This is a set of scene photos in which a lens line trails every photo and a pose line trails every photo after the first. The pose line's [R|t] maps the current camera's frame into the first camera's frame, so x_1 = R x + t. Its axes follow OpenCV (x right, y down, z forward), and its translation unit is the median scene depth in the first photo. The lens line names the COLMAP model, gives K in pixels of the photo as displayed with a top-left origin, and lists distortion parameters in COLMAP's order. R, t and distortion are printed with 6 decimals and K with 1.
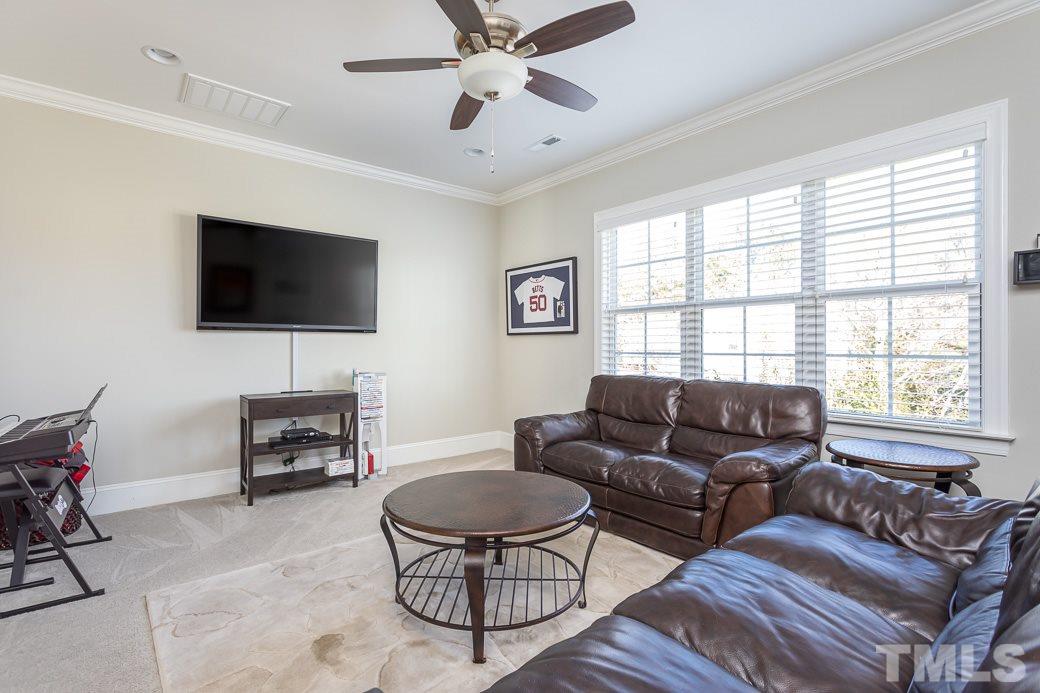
lens RADIAL K [[495.4, 0, 524.9], [0, 495.4, 342.9], [0, 0, 1]] dist [0.023505, 0.001970]
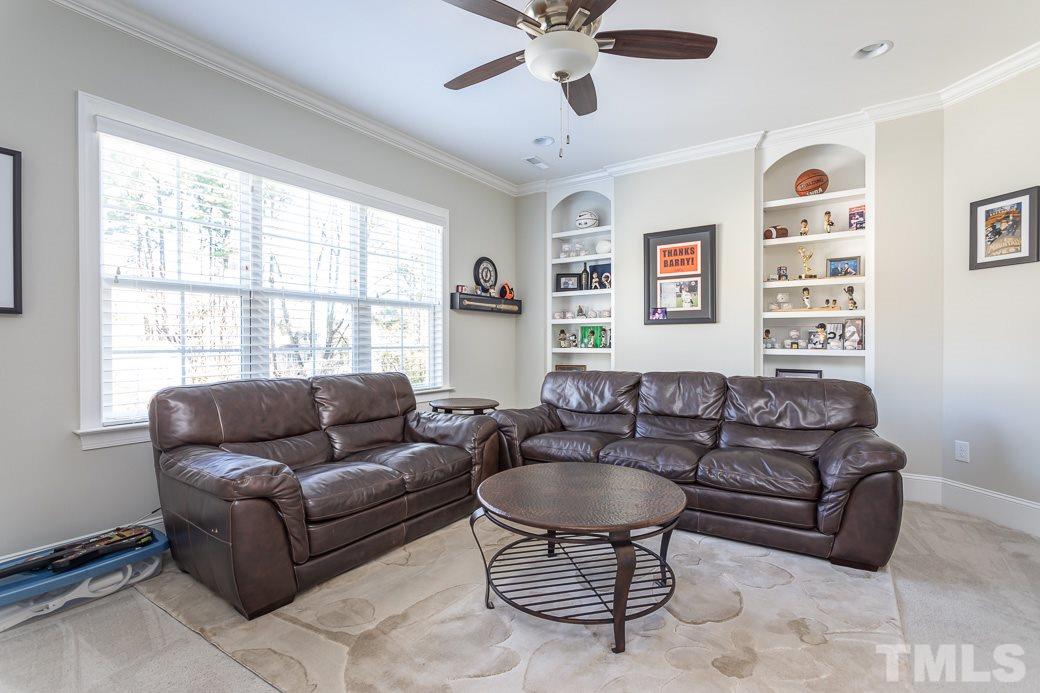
lens RADIAL K [[495.4, 0, 520.6], [0, 495.4, 346.9], [0, 0, 1]] dist [0.023505, 0.001970]
pose [[-0.279617, -0.010077, 0.960059, -0.656423], [-0.004611, 0.999947, 0.009153, 0.007901], [-0.960101, -0.001868, -0.279649, 0.916058]]
